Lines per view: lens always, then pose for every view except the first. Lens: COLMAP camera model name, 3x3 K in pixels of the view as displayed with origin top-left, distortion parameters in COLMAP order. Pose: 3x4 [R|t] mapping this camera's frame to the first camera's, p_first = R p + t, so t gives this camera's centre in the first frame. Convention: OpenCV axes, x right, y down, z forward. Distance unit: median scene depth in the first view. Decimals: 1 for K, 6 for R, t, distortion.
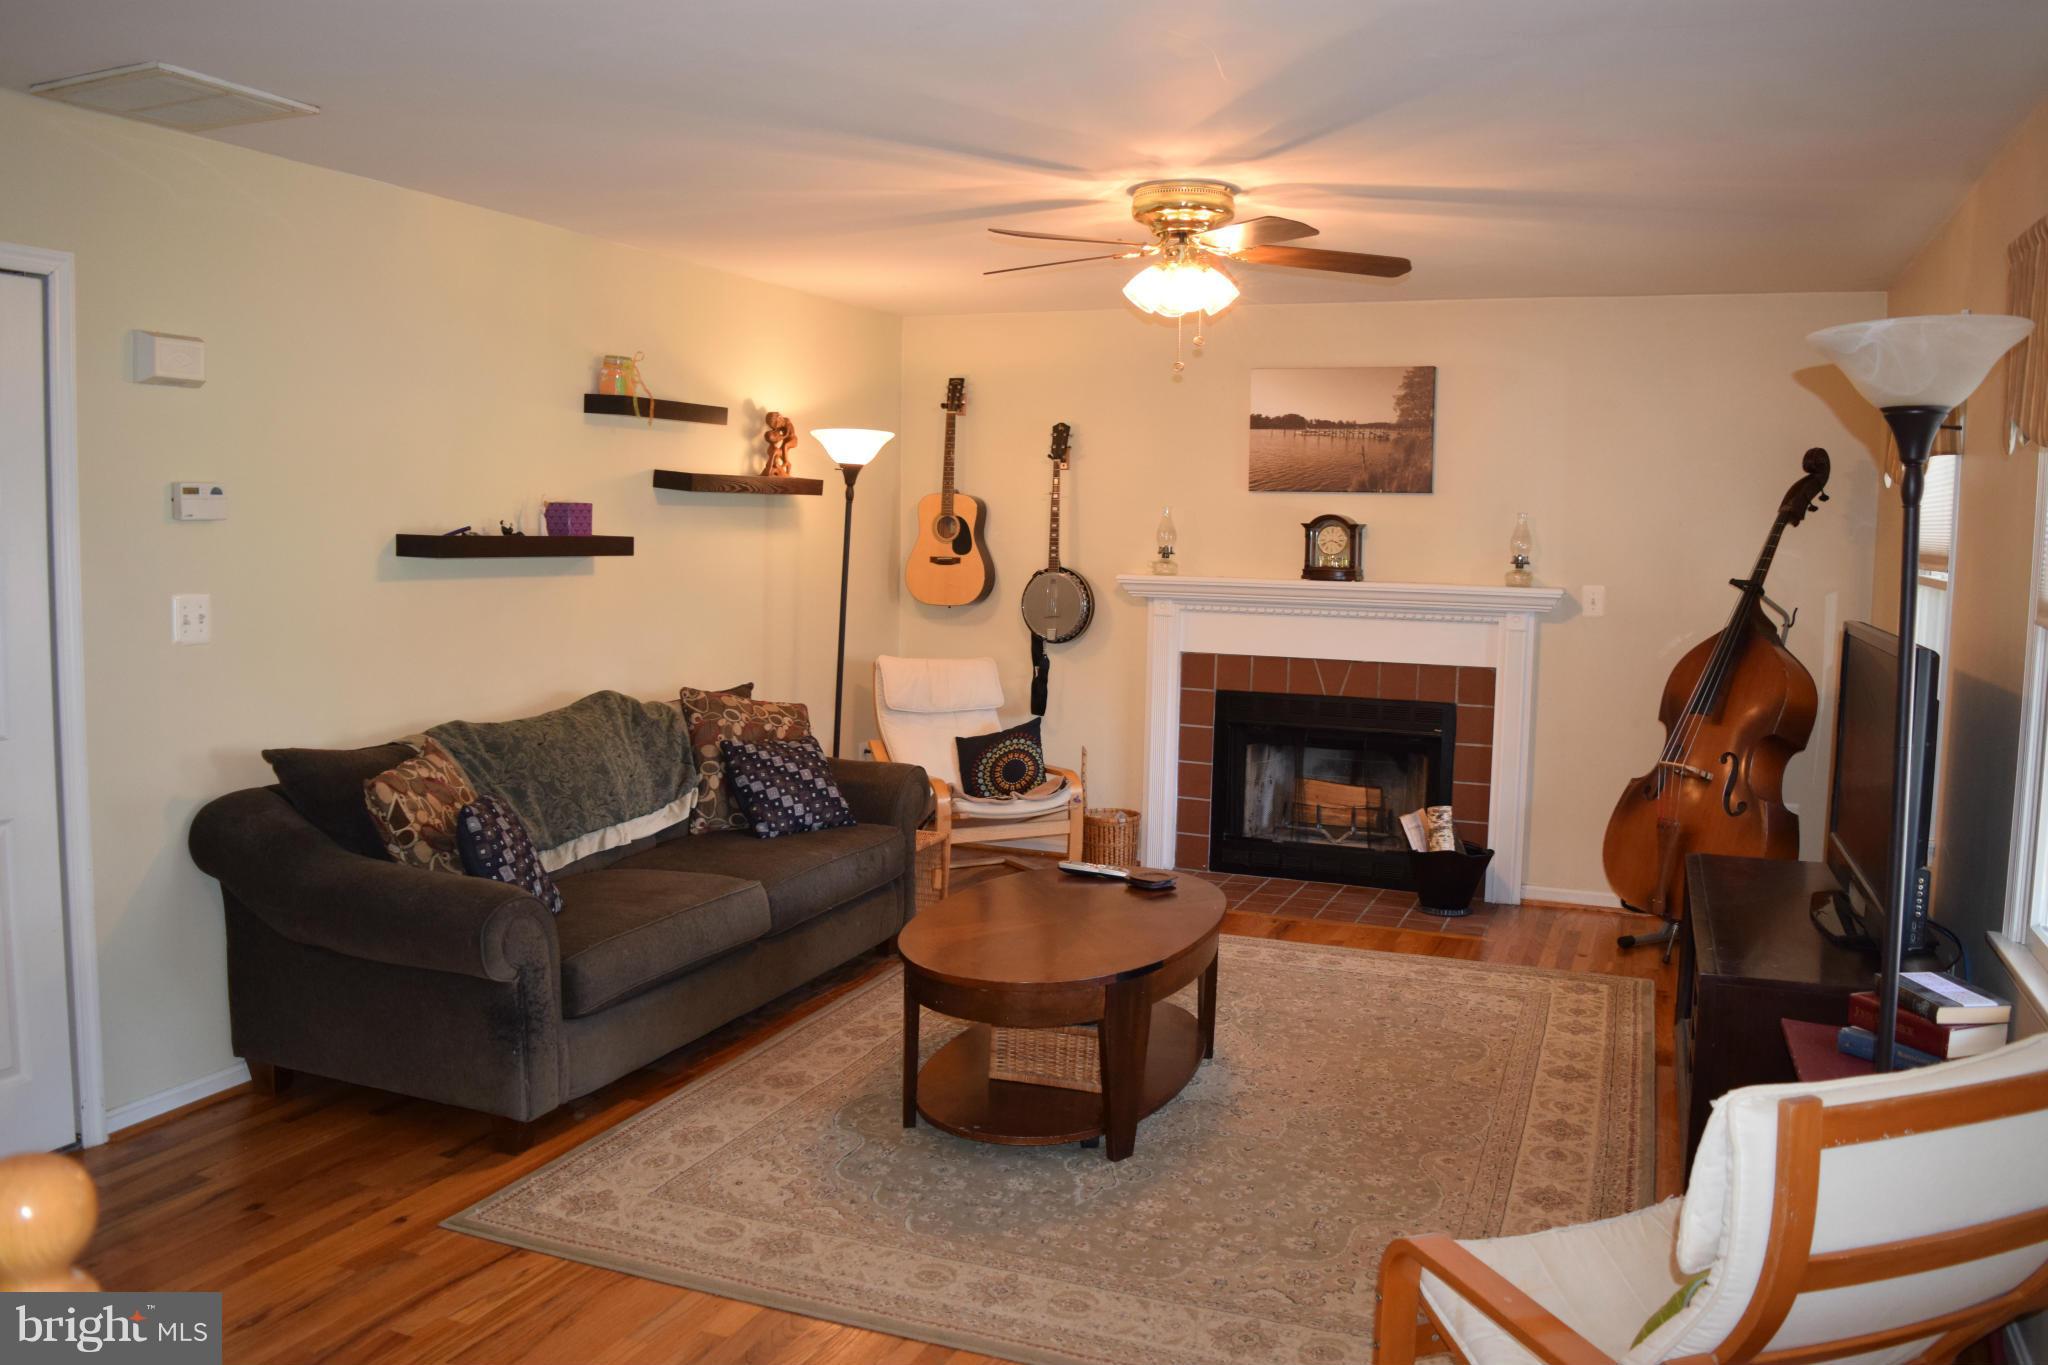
lens RADIAL K [[1590.1, 0, 1033.9], [0, 1590.1, 676.5], [0, 0, 1]] dist [-0.088221, -0.000767]
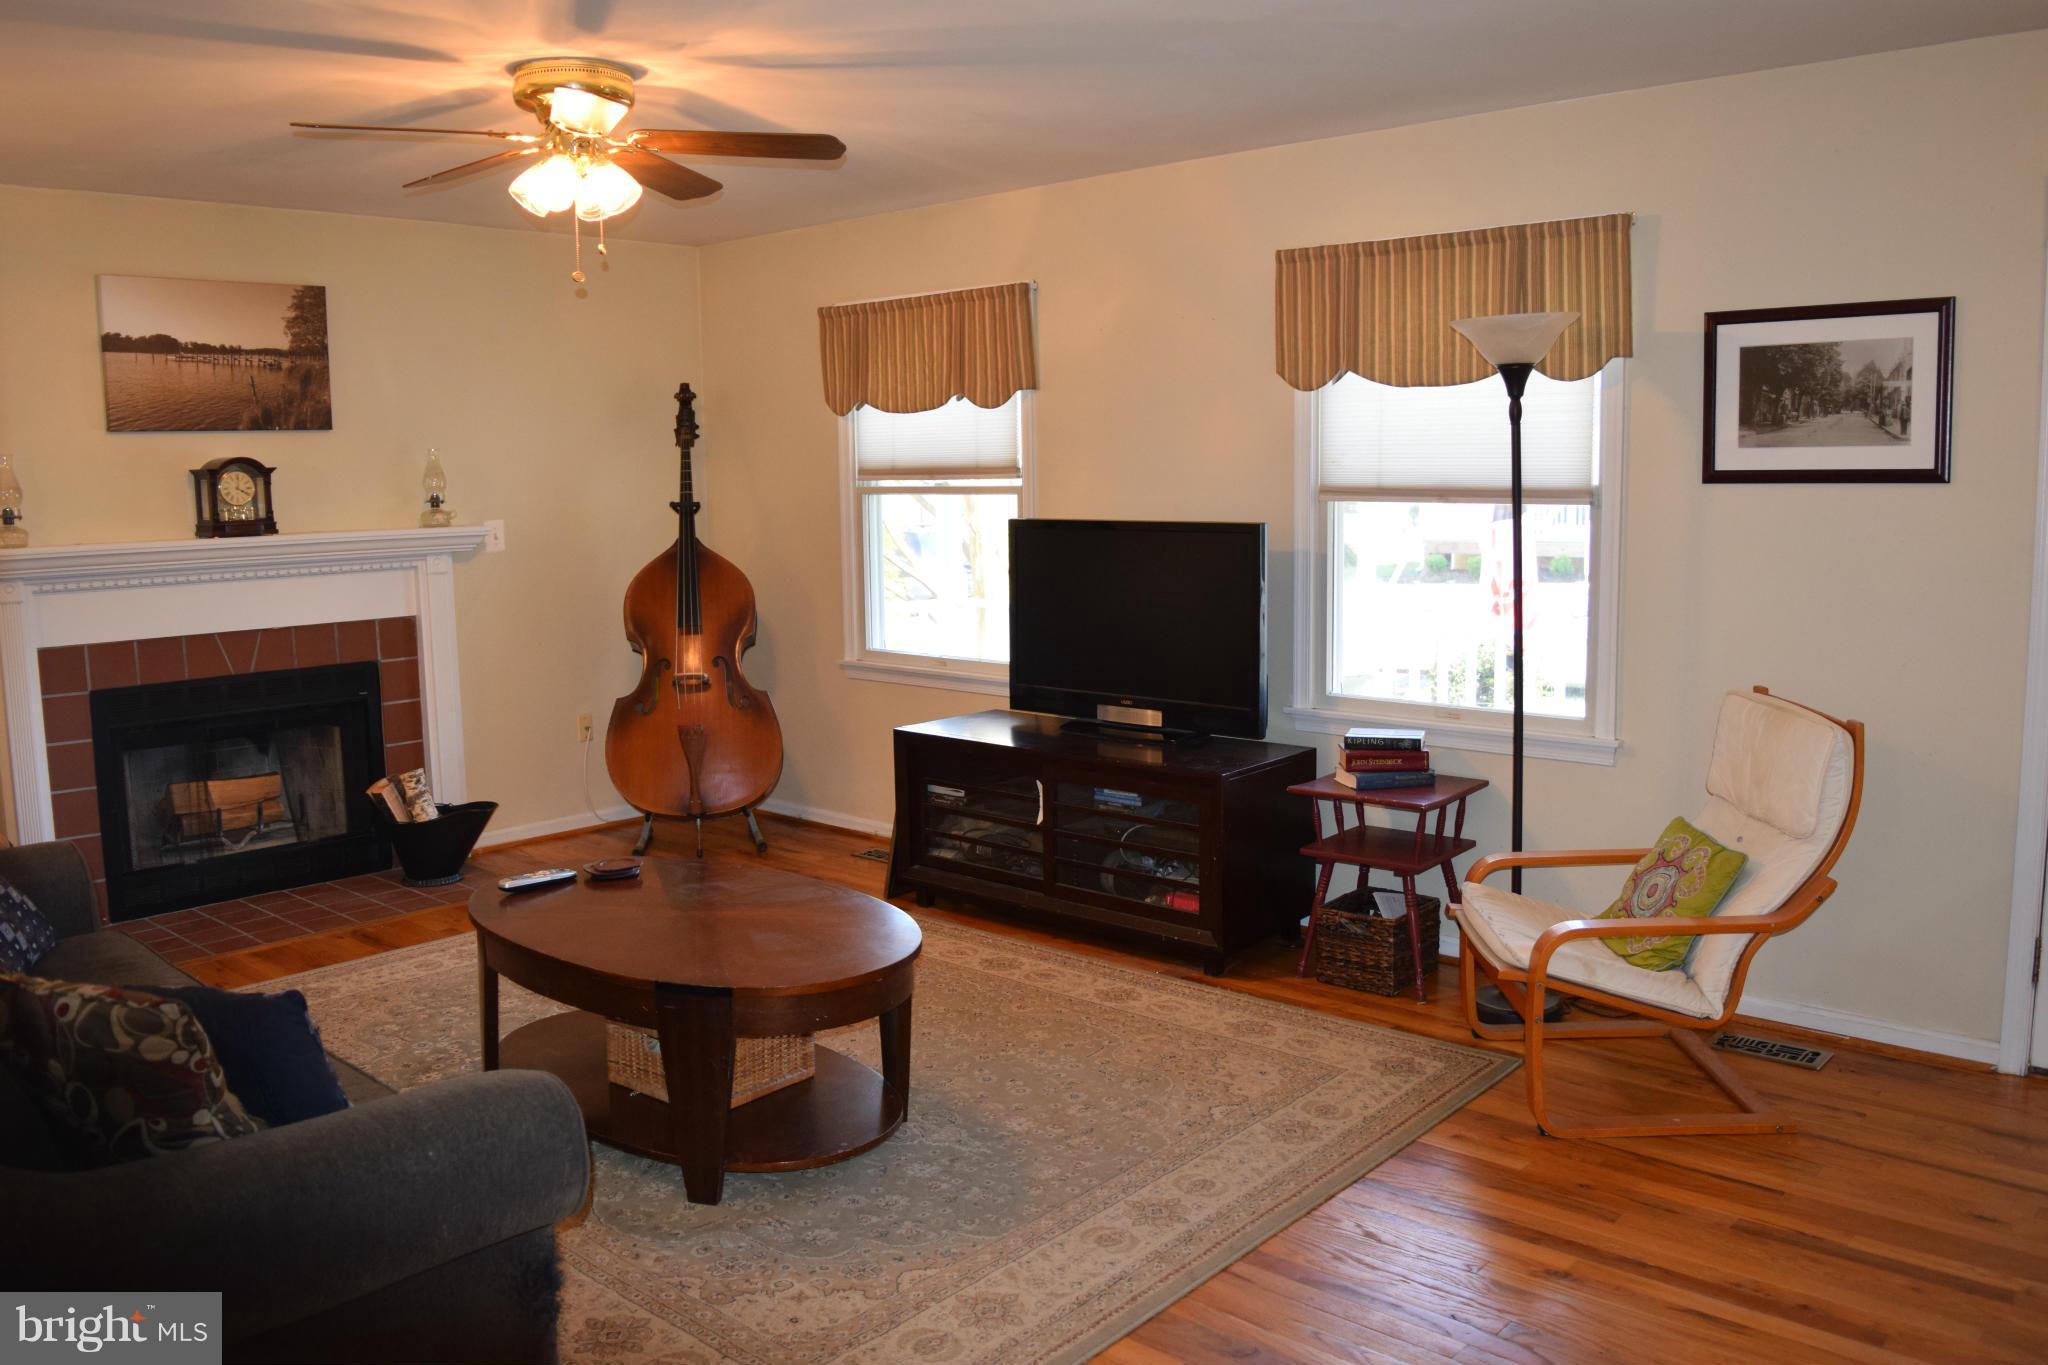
lens RADIAL K [[1590.1, 0, 1033.9], [0, 1590.1, 676.5], [0, 0, 1]] dist [-0.088221, -0.000767]
pose [[0.344917, -0.145496, 0.927288, -0.445620], [0.110786, 0.987318, 0.113707, -0.034826], [-0.932072, 0.063511, 0.356662, 0.326952]]
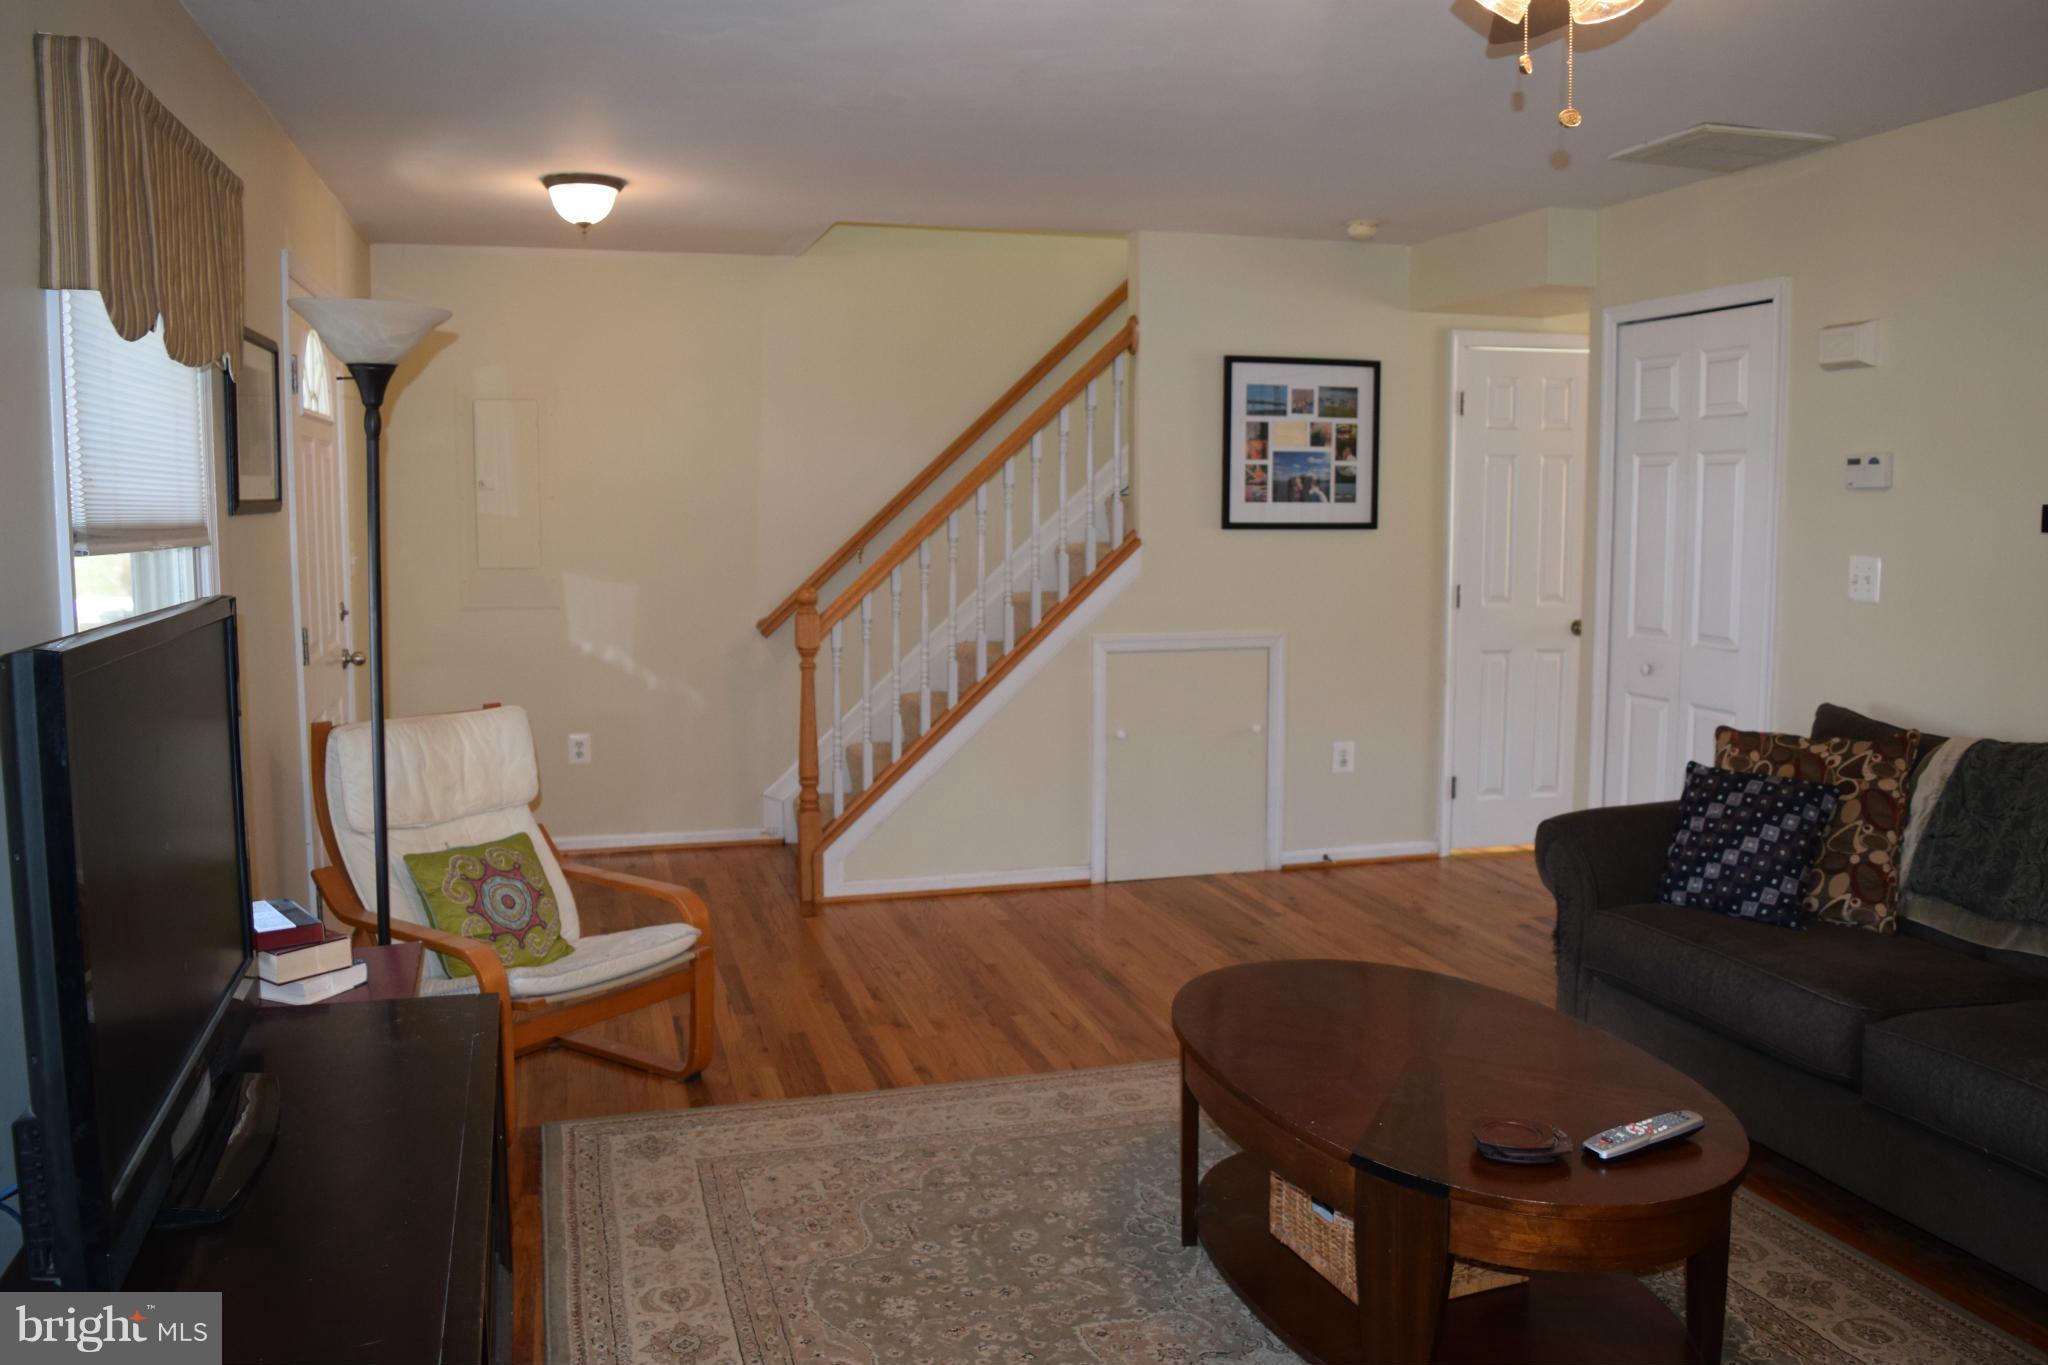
lens RADIAL K [[1590.1, 0, 1033.9], [0, 1590.1, 676.5], [0, 0, 1]] dist [-0.088221, -0.000767]
pose [[-0.784789, 0.045304, -0.618105, 0.352072], [-0.071936, 0.983925, 0.163451, -0.062992], [0.615574, 0.172739, -0.768915, 0.885158]]
